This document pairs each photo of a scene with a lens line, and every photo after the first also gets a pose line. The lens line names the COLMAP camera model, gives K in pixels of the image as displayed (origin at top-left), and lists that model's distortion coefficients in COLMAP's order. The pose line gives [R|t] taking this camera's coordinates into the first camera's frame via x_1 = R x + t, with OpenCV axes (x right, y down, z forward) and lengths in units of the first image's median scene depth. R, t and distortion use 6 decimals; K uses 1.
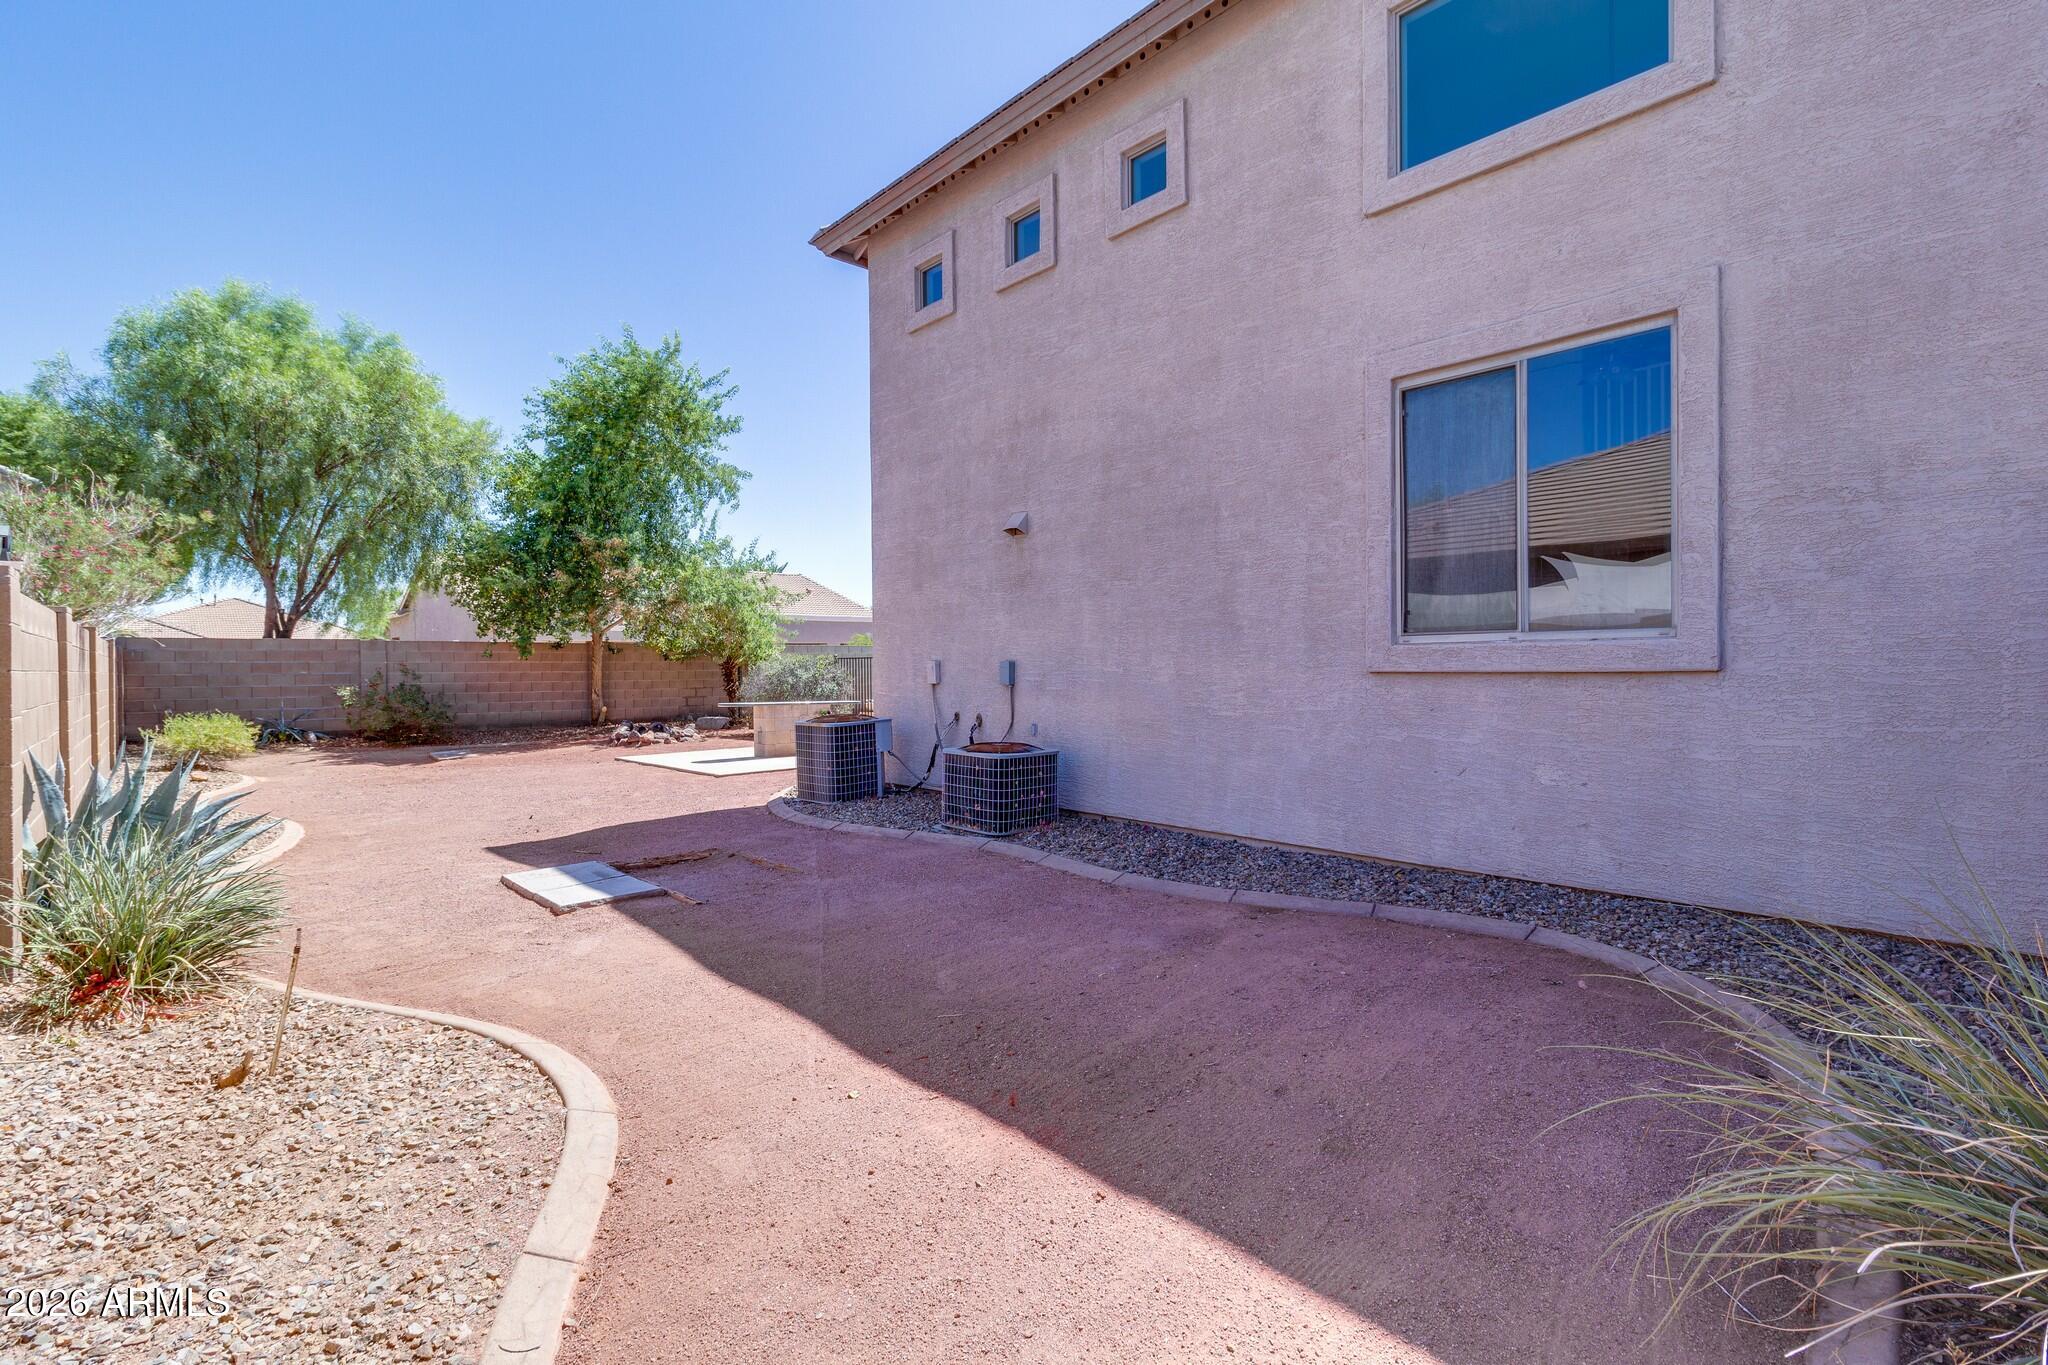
lens RADIAL K [[946.1, 0, 1035.9], [0, 946.1, 681.1], [0, 0, 1]] dist [0.009153, 0.000111]
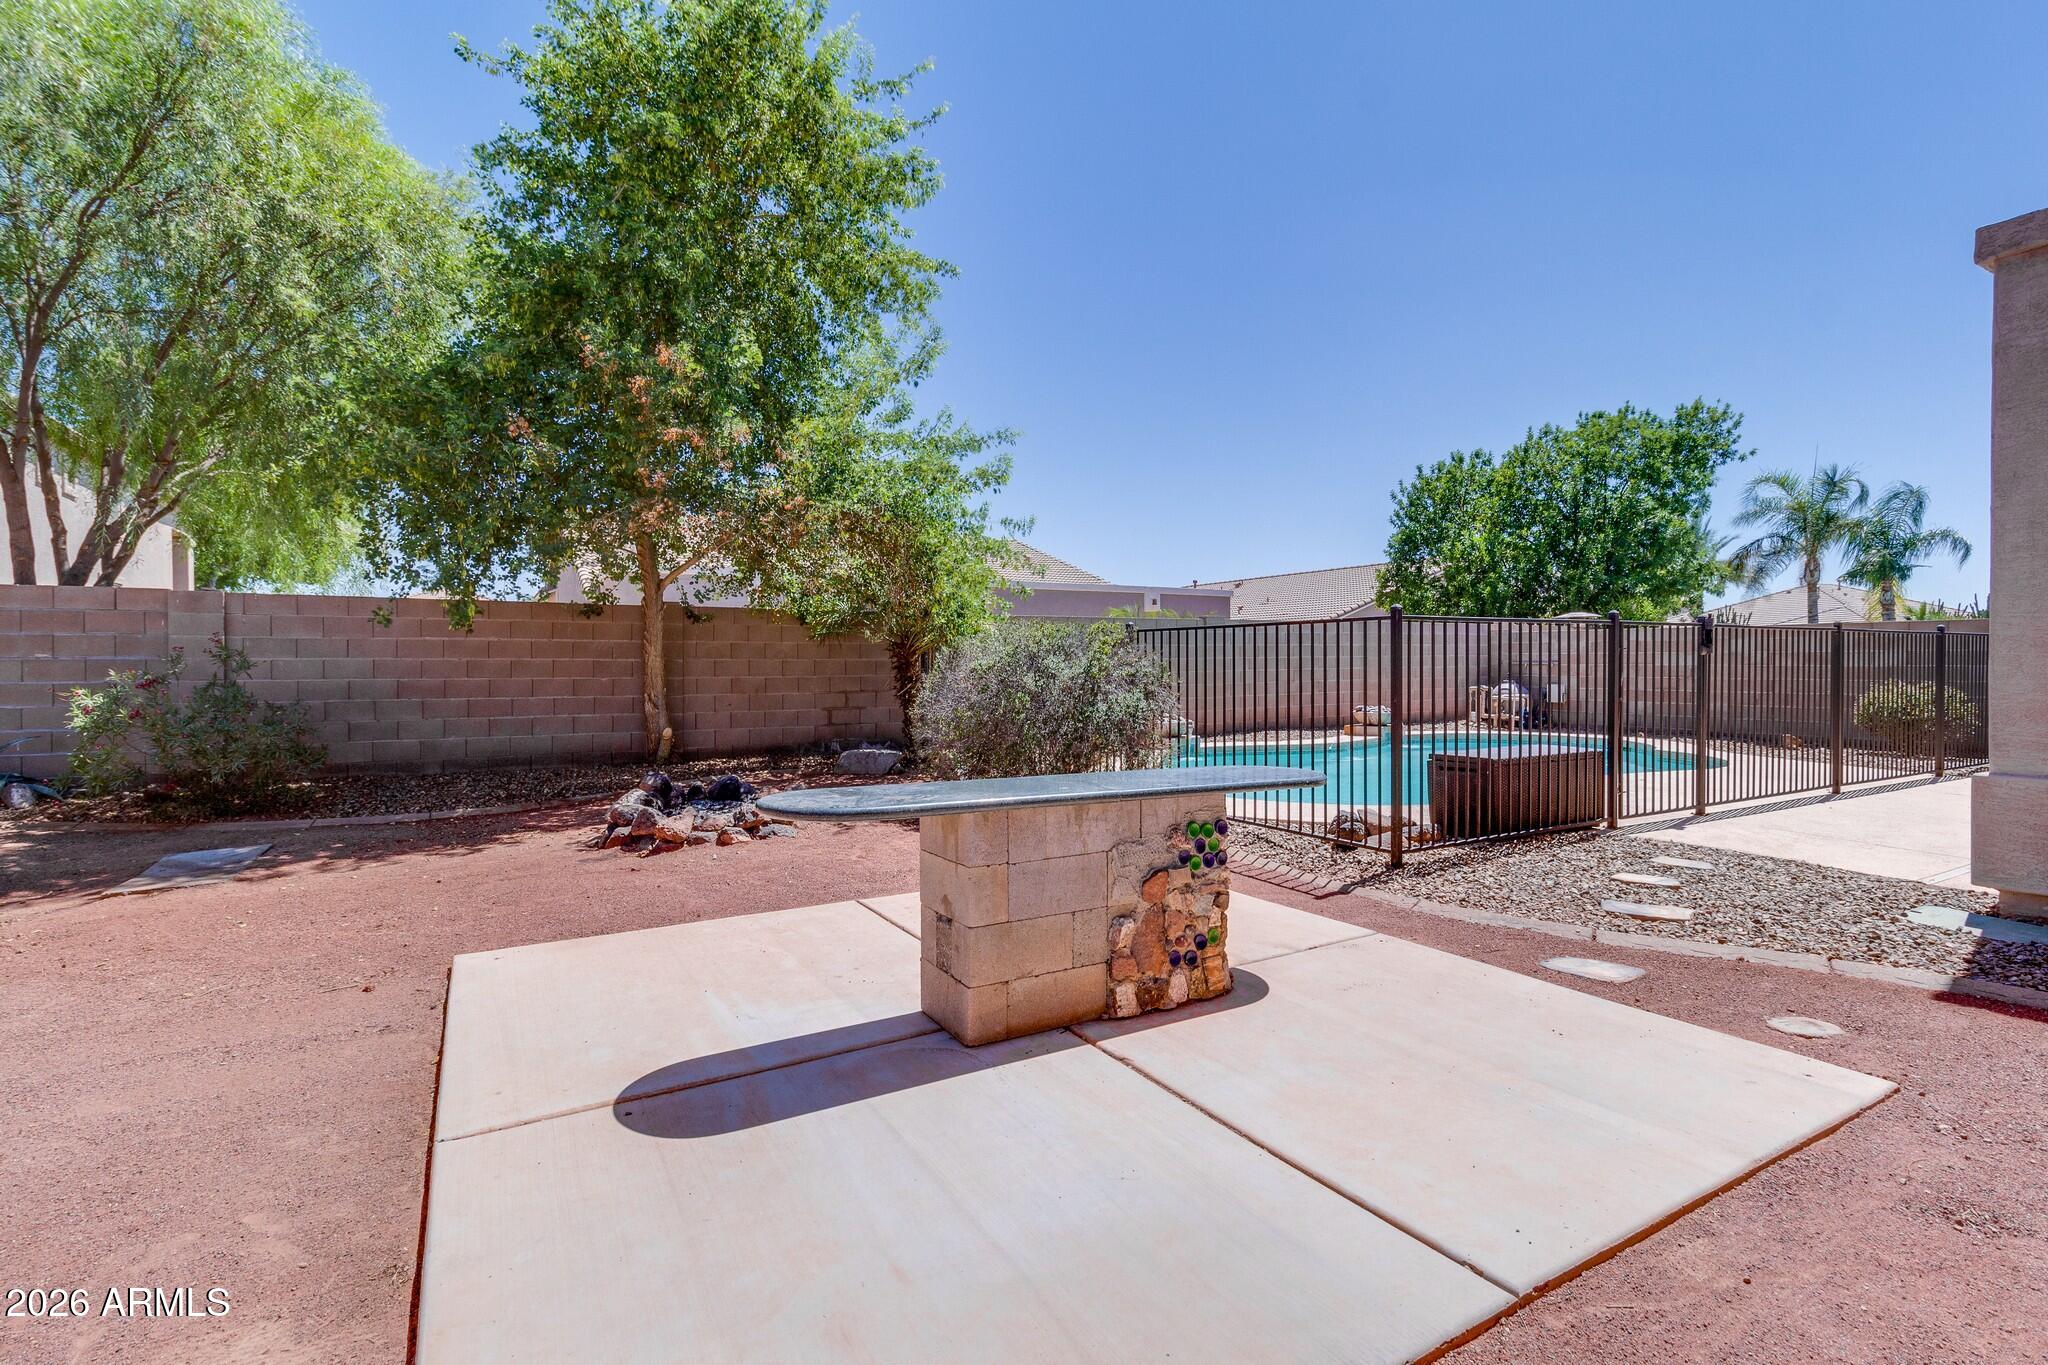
lens RADIAL K [[944.3, 0, 1033.1], [0, 944.3, 673.7], [0, 0, 1]] dist [0.000509, 0.008211]
pose [[0.977186, 0.009700, -0.212162, -0.172220], [-0.010006, 0.999950, -0.000370, -0.004550], [0.212148, 0.002485, 0.977234, 0.606534]]
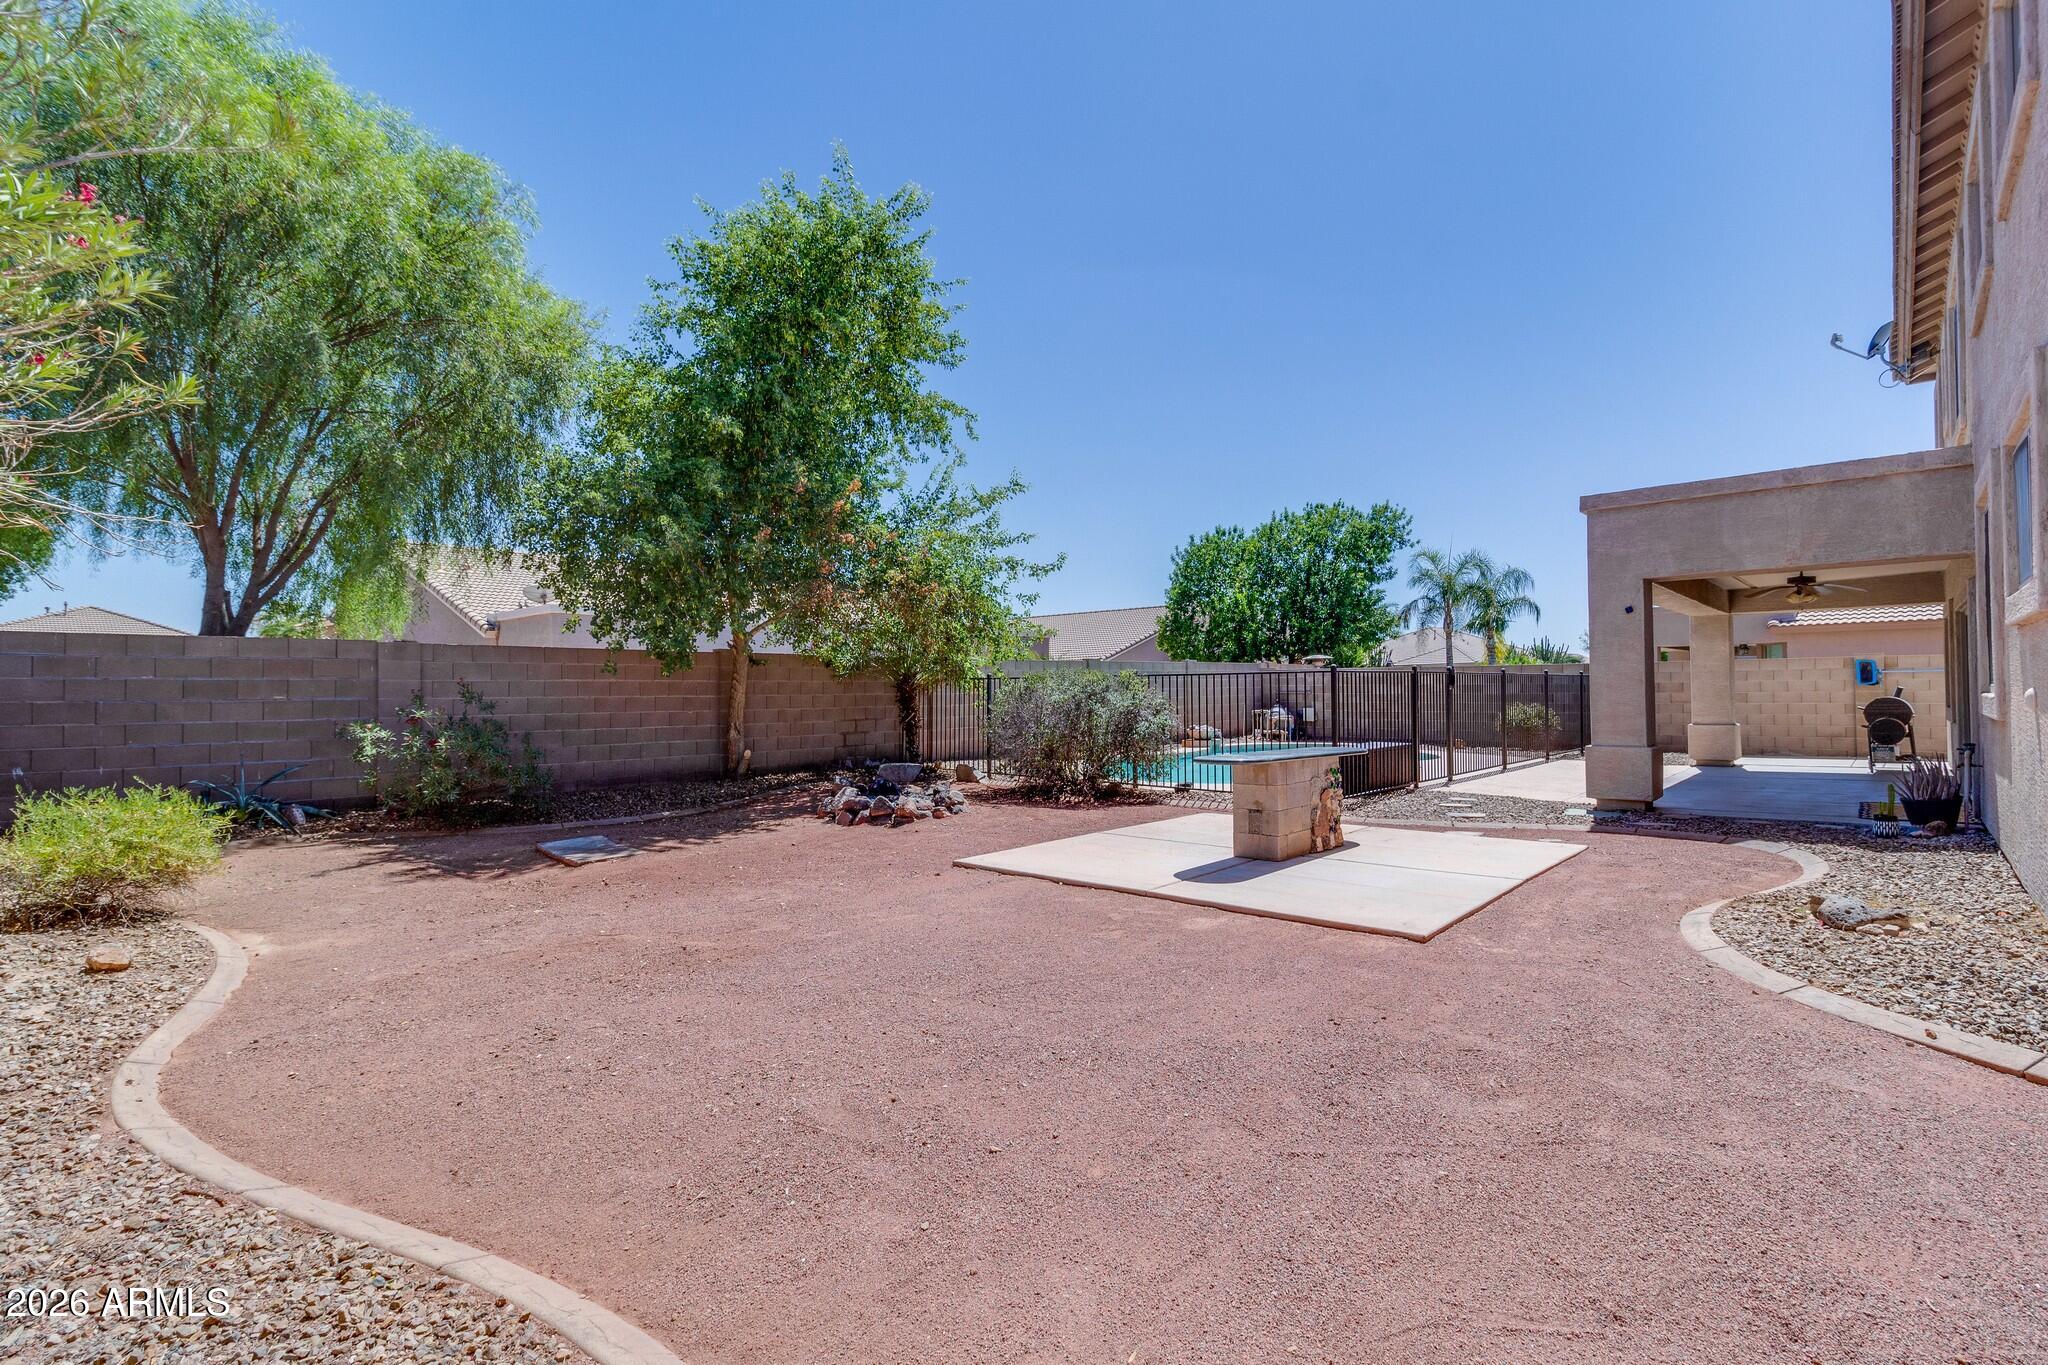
lens RADIAL K [[946.1, 0, 1035.9], [0, 946.1, 681.1], [0, 0, 1]] dist [0.009153, 0.000111]
pose [[0.995861, 0.001650, 0.090876, -0.356052], [0.000589, 0.999697, -0.024606, -0.004422], [-0.090889, 0.024558, 0.995558, 0.379016]]
